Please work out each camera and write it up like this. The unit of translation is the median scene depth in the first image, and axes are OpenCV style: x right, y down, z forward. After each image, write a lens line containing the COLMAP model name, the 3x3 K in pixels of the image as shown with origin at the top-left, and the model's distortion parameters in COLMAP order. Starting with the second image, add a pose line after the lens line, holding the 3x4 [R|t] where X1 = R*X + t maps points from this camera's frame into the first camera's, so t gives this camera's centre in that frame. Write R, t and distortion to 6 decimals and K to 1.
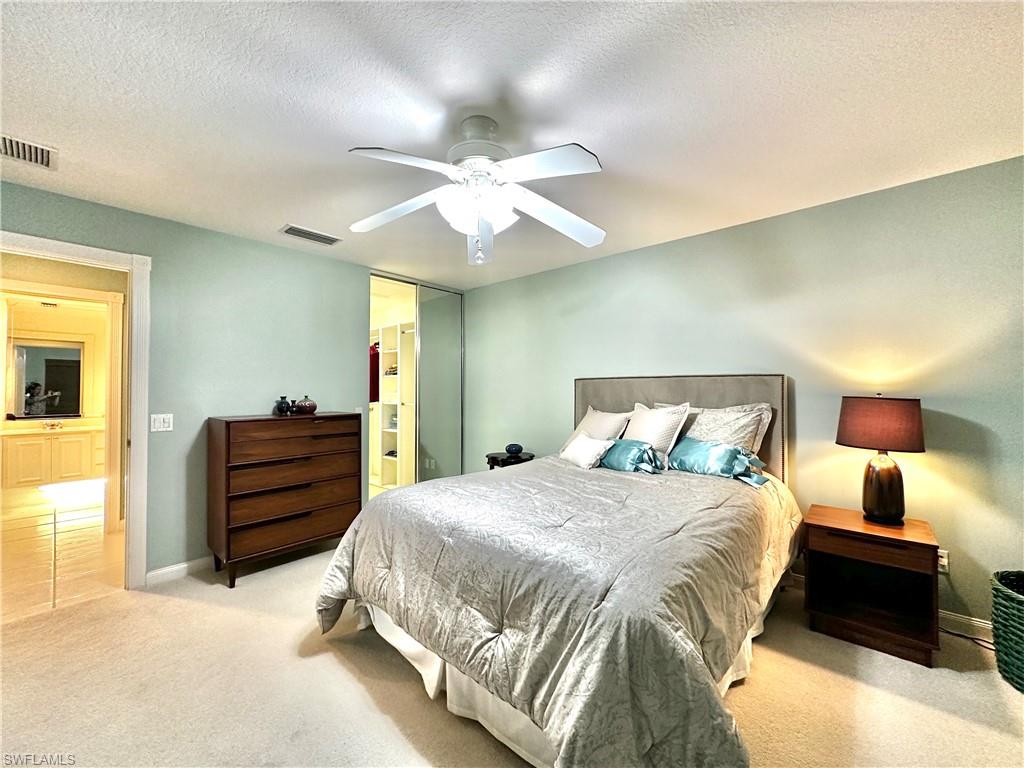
lens RADIAL K [[402.9, 0, 510.5], [0, 402.9, 390.5], [0, 0, 1]] dist [-0.002738, -0.000384]
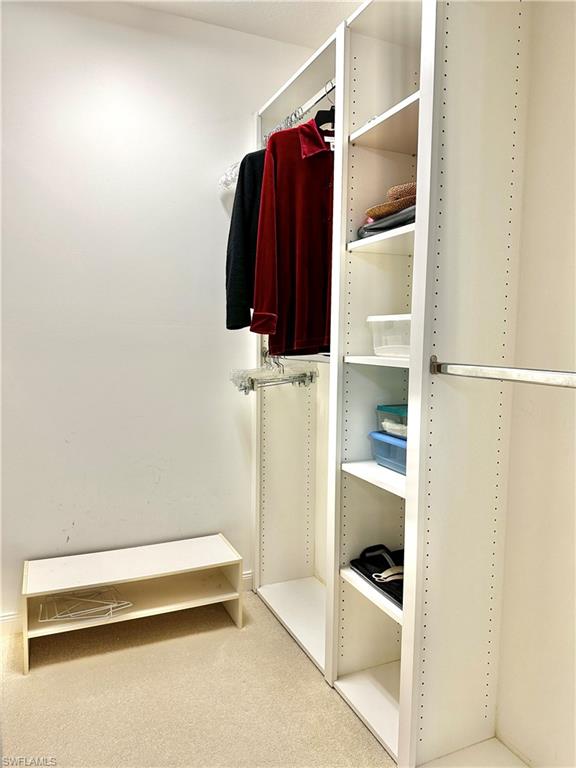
lens RADIAL K [[537.7, 0, 286.5], [0, 537.7, 383.5], [0, 0, 1]] dist [0.063046, -0.061451]
pose [[0.915042, 0.048803, -0.400395, -0.221742], [-0.002970, 0.993442, 0.114301, 0.011319], [0.403347, -0.103401, 0.909186, 0.700067]]
